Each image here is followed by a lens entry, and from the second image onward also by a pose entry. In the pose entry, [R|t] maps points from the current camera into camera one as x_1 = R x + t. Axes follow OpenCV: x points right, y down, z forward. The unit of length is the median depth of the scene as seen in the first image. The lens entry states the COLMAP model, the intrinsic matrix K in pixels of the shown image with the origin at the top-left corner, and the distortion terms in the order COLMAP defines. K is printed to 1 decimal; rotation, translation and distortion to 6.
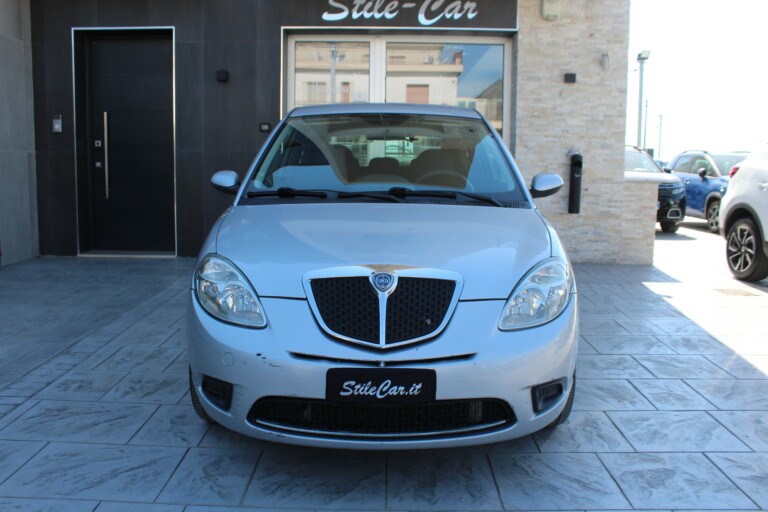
lens RADIAL K [[667.7, 0, 384.0], [0, 667.7, 256.0], [0, 0, 1]] dist [-0.160245, 0.111030]
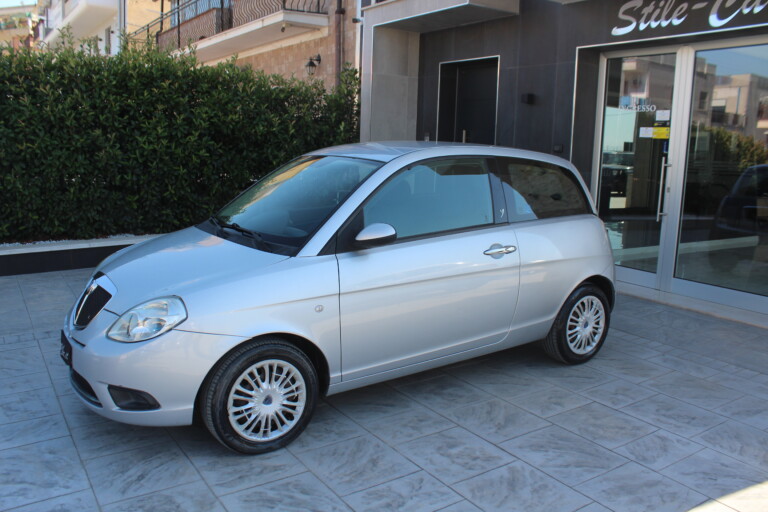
lens RADIAL K [[641.7, 0, 384.0], [0, 641.7, 256.0], [0, 0, 1]] dist [-0.156364, 0.130117]
pose [[0.564437, 0.146836, -0.812311, 0.498824], [-0.131339, 0.987491, 0.087240, -0.080607], [0.814960, 0.057446, 0.576662, 0.230048]]
